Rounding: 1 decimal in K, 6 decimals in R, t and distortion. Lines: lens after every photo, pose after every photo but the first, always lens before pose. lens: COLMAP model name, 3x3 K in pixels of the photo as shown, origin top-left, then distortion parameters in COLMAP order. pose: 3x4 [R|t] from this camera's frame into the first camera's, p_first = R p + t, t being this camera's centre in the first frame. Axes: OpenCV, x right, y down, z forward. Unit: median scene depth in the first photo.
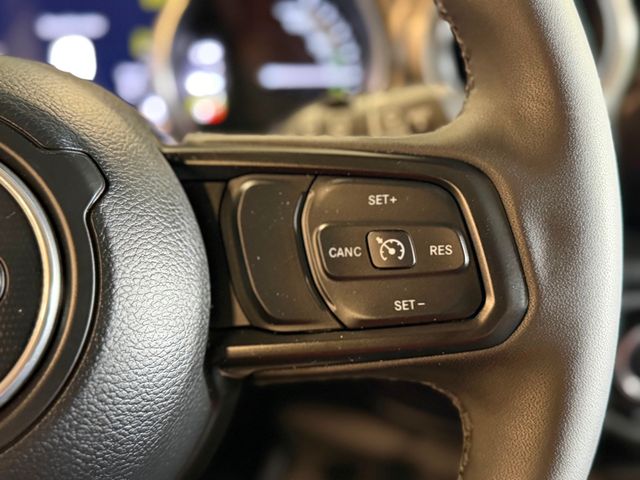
lens RADIAL K [[795.0, 0, 320.8], [0, 795.0, 239.3], [0, 0, 1]] dist [0.185874, 0.006433]
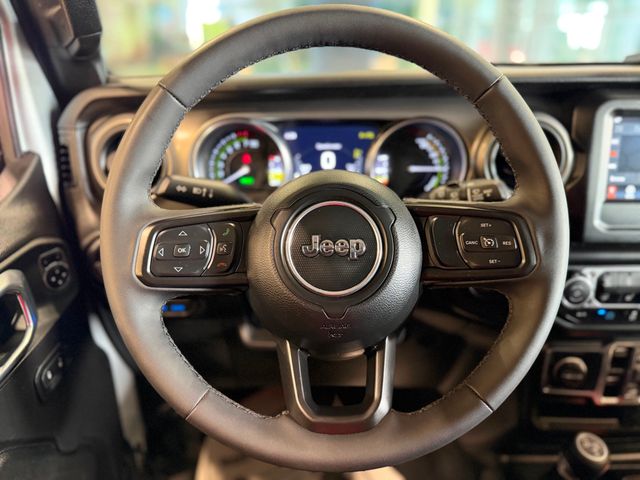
lens RADIAL K [[466.2, 0, 318.6], [0, 466.2, 239.7], [0, 0, 1]] dist [0.068868, -0.168896]
pose [[0.991874, 0.040484, -0.120613, -0.321517], [-0.040672, 0.999172, 0.000903, 0.026537], [0.120550, 0.004010, 0.992699, -0.780153]]
